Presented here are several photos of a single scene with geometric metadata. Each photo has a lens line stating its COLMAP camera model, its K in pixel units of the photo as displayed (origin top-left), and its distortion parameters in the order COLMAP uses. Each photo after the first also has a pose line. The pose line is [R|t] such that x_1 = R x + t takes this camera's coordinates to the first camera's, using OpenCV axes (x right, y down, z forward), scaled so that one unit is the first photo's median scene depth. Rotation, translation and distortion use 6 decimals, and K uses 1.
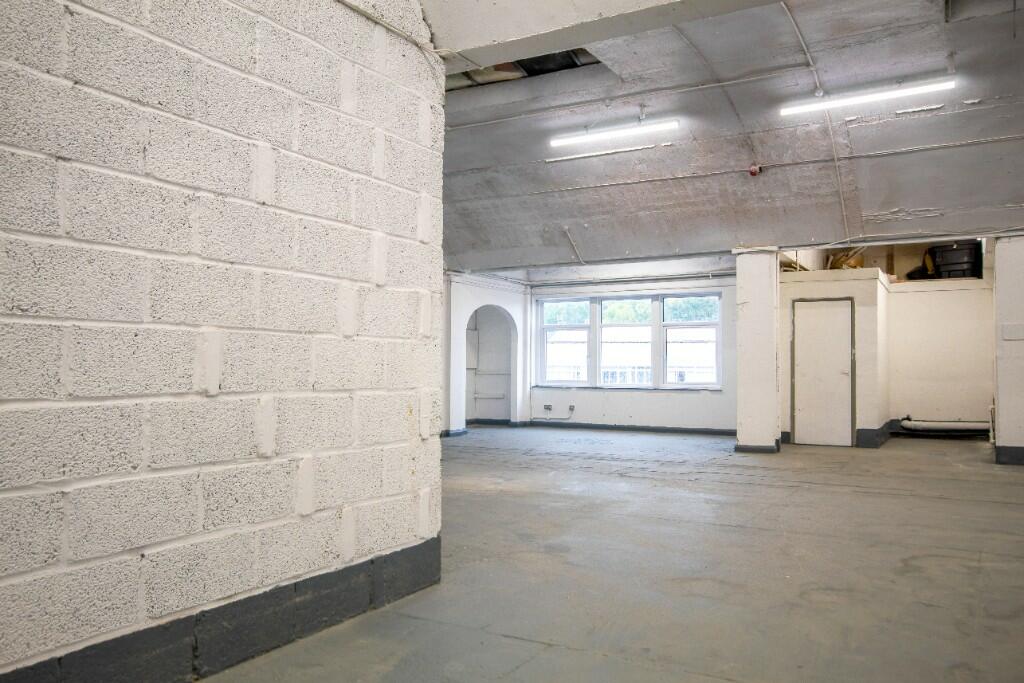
lens RADIAL K [[816.7, 0, 512.0], [0, 816.7, 341.5], [0, 0, 1]] dist [-0.002808, -0.001637]
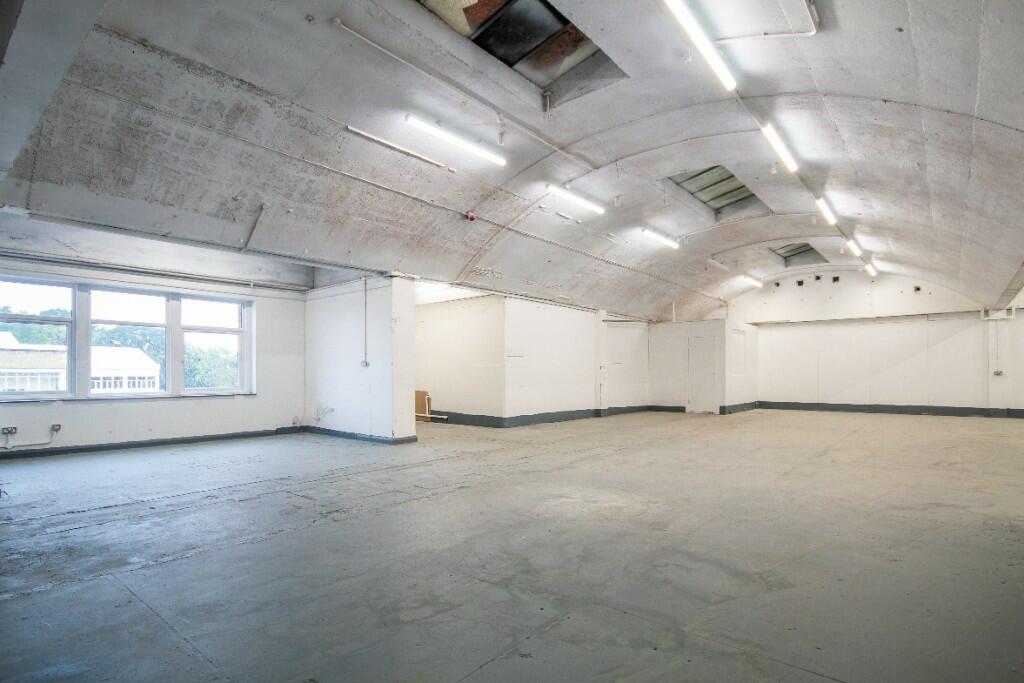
lens RADIAL K [[539.1, 0, 510.7], [0, 539.1, 378.6], [0, 0, 1]] dist [0.000999, 0.000024]
pose [[0.205392, -0.008774, 0.978641, -0.325807], [-0.030426, 0.999419, 0.015346, 0.016810], [-0.978207, -0.032928, 0.205006, 0.499251]]
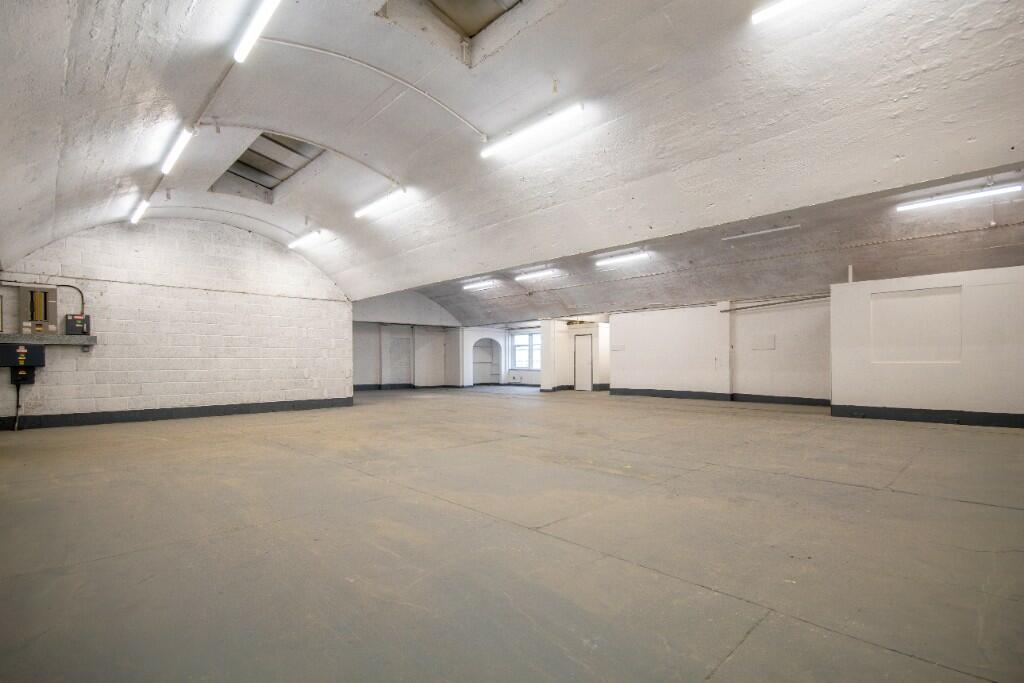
lens RADIAL K [[490.7, 0, 512.0], [0, 490.7, 341.5], [0, 0, 1]] dist [-0.000282, -0.000309]
pose [[0.955942, -0.023635, -0.292602, 0.495031], [0.021042, 0.999707, -0.012007, -0.013121], [0.292800, 0.005321, 0.956159, -0.455748]]
